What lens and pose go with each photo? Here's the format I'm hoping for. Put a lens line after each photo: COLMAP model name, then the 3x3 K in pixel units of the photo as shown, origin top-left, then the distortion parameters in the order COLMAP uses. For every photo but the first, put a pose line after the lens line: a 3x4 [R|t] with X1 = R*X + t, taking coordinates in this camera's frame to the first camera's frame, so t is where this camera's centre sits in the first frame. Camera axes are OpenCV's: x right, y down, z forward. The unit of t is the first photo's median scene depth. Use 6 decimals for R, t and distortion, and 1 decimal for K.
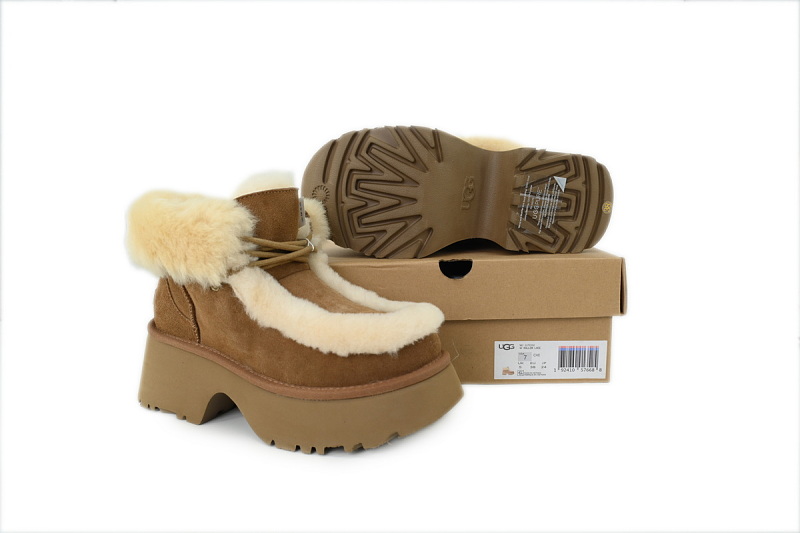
lens RADIAL K [[619.5, 0, 399.5], [0, 619.5, 268.7], [0, 0, 1]] dist [0.013457, 0.002081]
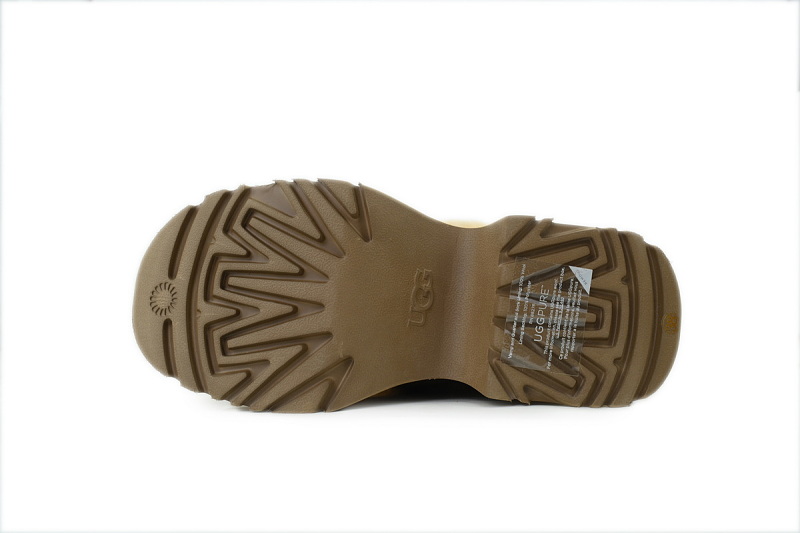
lens RADIAL K [[680.9, 0, 398.9], [0, 680.9, 263.9], [0, 0, 1]] dist [0.034950, 0.002336]
pose [[0.999595, 0.005884, -0.027854, 0.111468], [-0.012359, 0.971086, -0.238412, -0.002231], [0.025646, 0.238659, 0.970765, 0.394587]]
